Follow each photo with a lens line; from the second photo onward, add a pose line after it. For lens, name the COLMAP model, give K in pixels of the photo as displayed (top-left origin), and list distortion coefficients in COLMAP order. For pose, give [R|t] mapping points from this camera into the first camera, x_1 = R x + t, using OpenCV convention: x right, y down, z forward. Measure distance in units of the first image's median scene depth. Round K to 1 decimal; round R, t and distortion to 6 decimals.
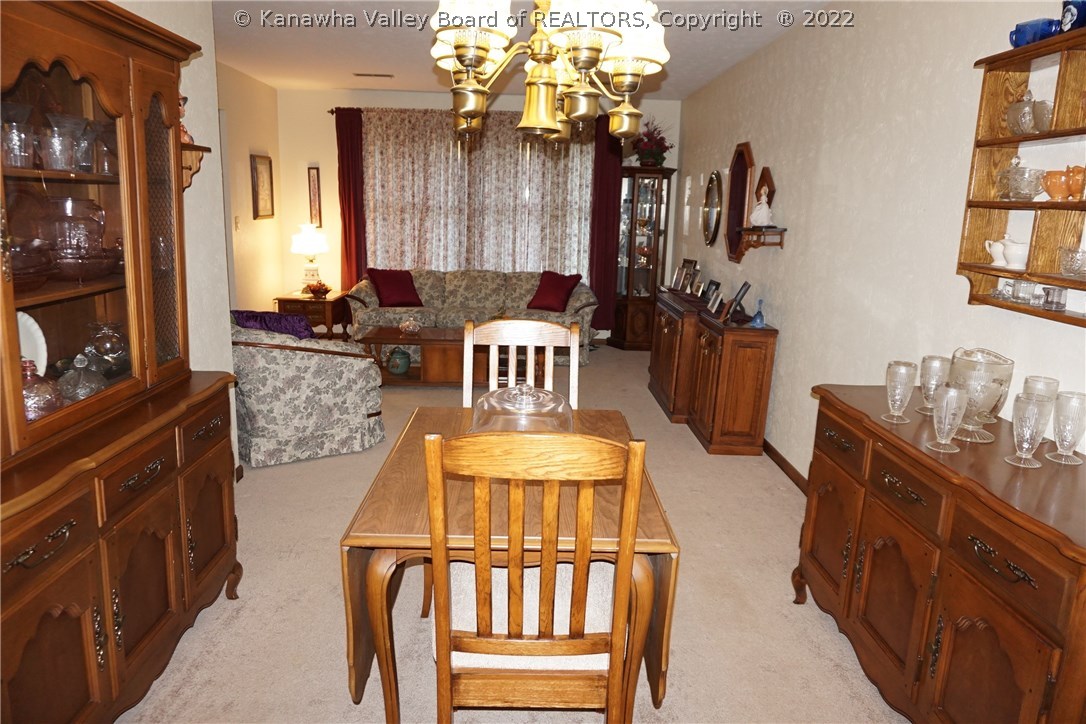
lens RADIAL K [[732.0, 0, 541.6], [0, 732.0, 360.8], [0, 0, 1]] dist [-0.039324, 0.020934]
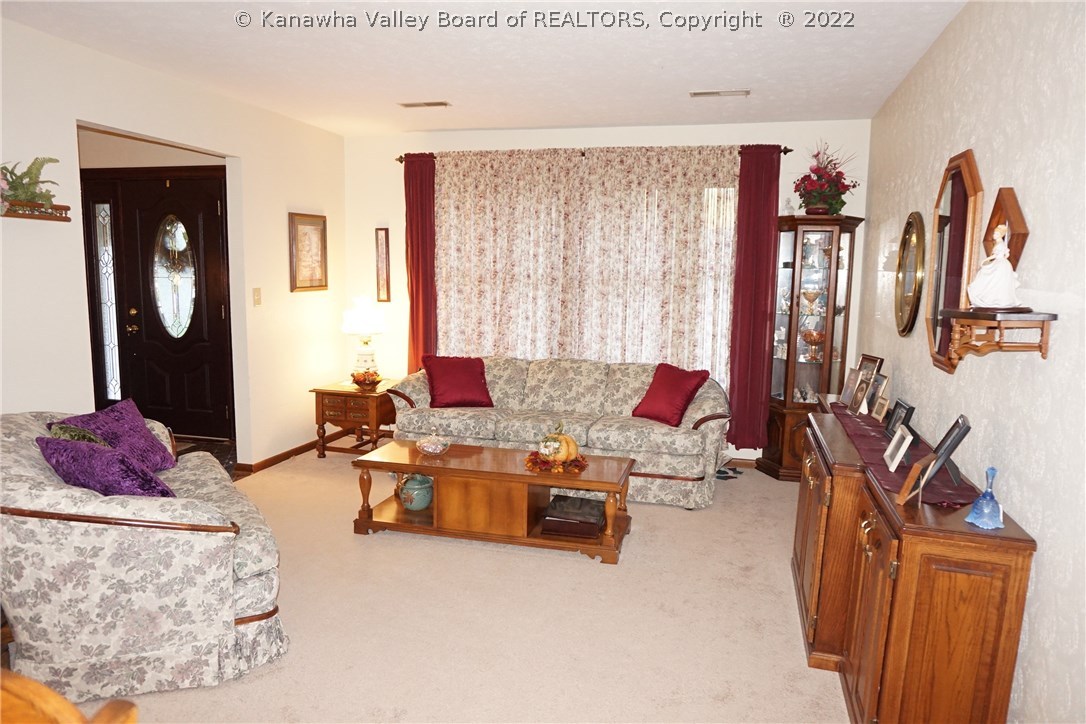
lens RADIAL K [[732.0, 0, 540.3], [0, 732.0, 362.6], [0, 0, 1]] dist [-0.039324, 0.020934]
pose [[0.958896, 0.025855, -0.282577, 0.096949], [-0.051565, 0.995137, -0.083930, -0.060315], [0.279032, 0.095051, 0.955566, 0.301419]]
